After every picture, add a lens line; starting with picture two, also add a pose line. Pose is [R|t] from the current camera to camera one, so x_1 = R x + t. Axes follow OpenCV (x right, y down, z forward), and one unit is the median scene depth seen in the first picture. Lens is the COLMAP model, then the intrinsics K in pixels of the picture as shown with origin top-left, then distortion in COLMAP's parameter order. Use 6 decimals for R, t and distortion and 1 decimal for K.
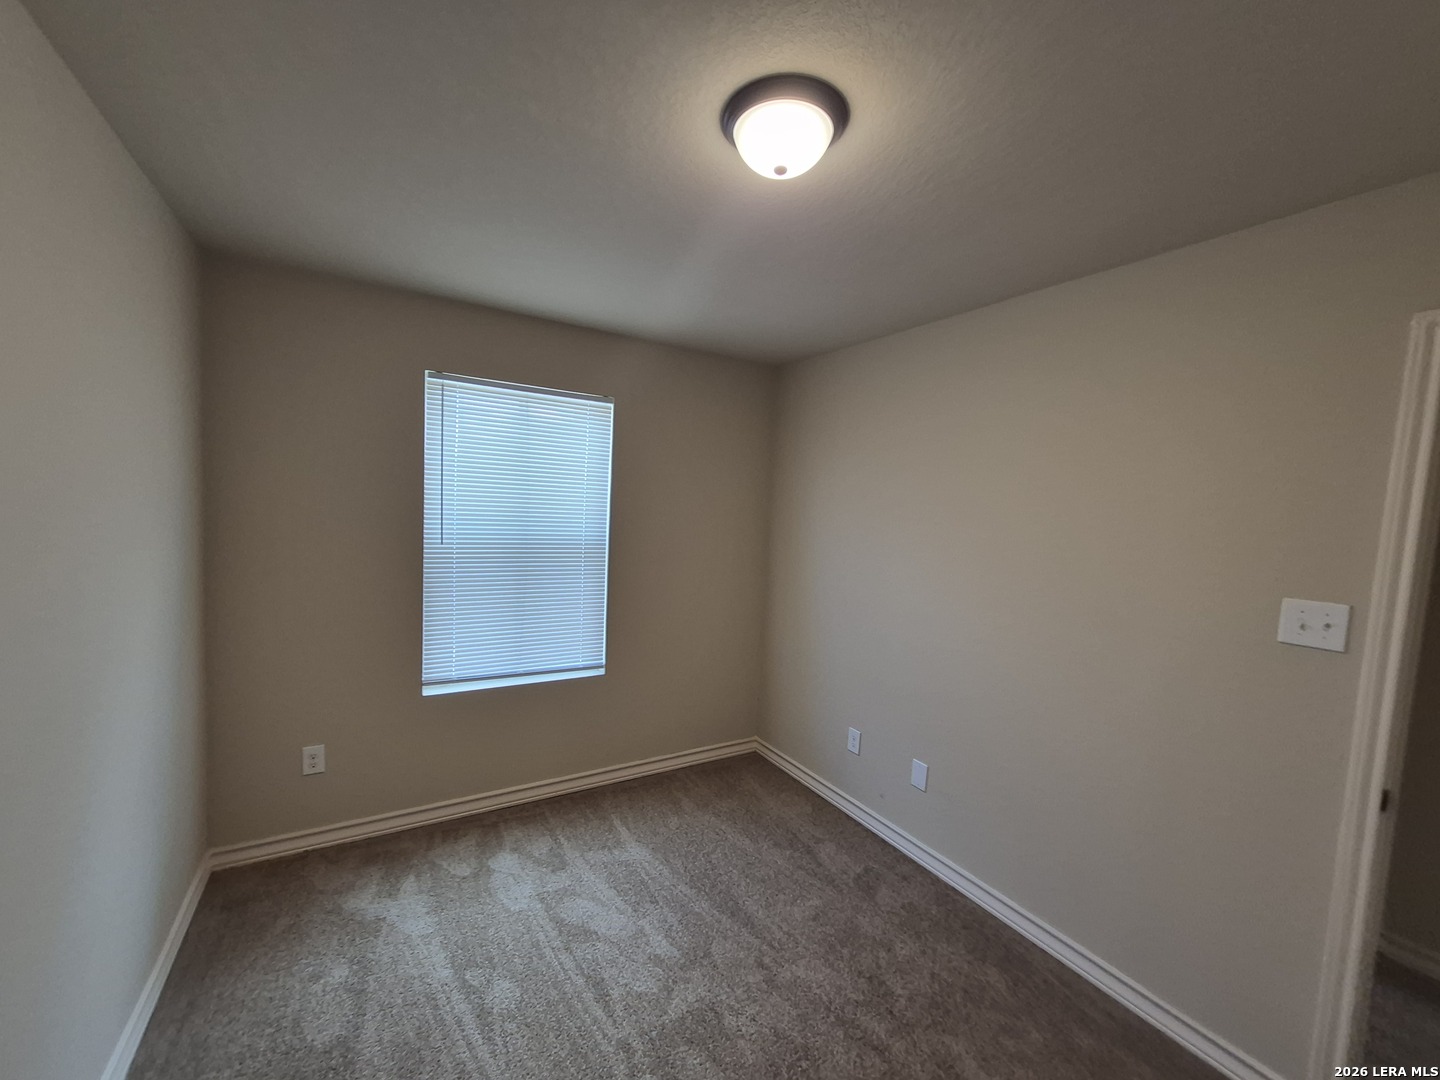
lens RADIAL K [[555.8, 0, 713.4], [0, 555.8, 545.3], [0, 0, 1]] dist [-0.000481, -0.000301]
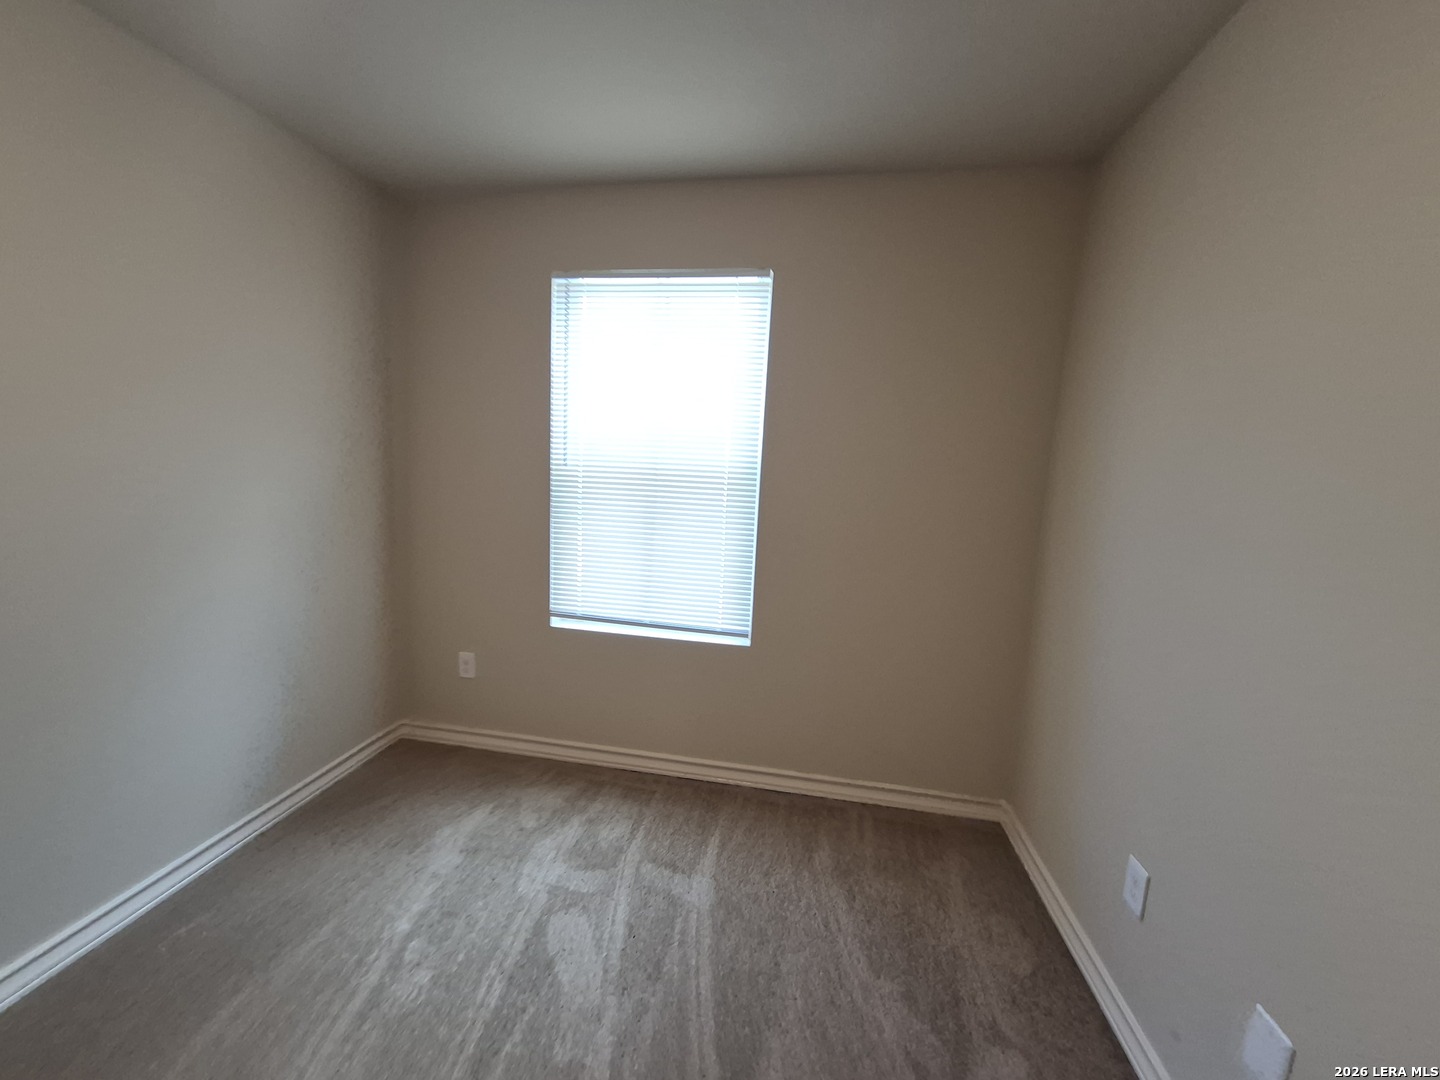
lens RADIAL K [[555.8, 0, 713.4], [0, 555.8, 545.3], [0, 0, 1]] dist [-0.000481, -0.000301]
pose [[0.758043, 0.081231, -0.647127, 0.295752], [-0.053458, 0.996614, 0.062479, 0.057783], [0.650010, -0.012767, 0.759818, 0.460876]]
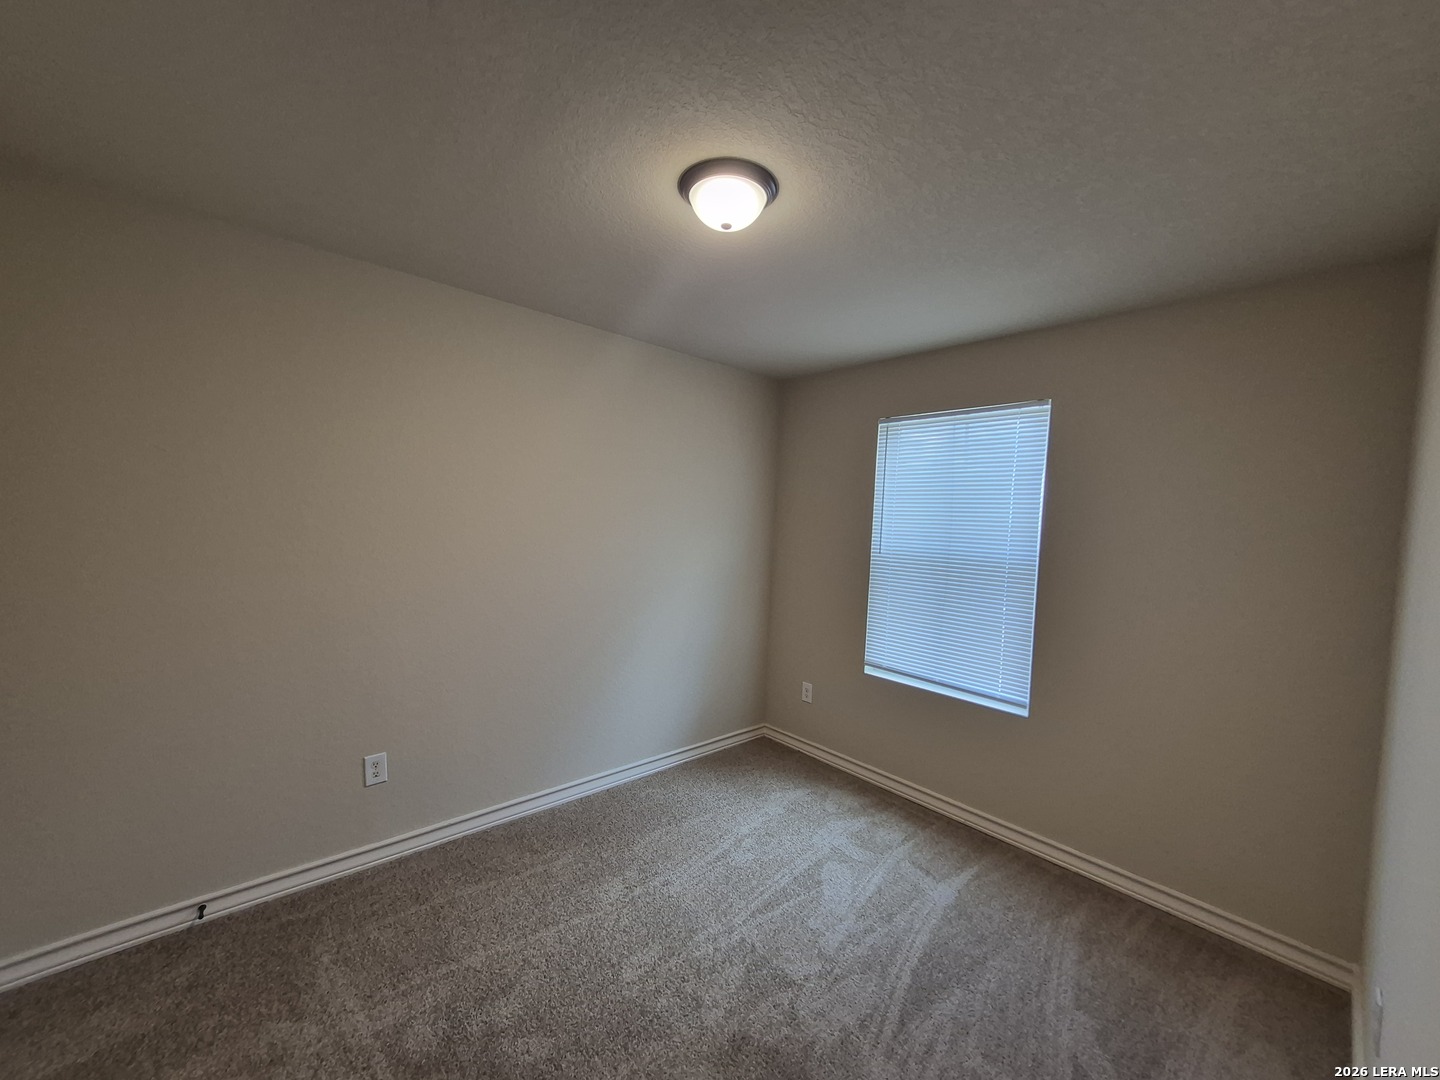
lens RADIAL K [[567.2, 0, 712.7], [0, 567.2, 547.0], [0, 0, 1]] dist [0.008354, -0.000576]
pose [[0.186973, 0.008708, -0.982326, 0.683241], [-0.100470, 0.994887, -0.010303, 0.034145], [0.977214, 0.100620, 0.186892, 0.394498]]
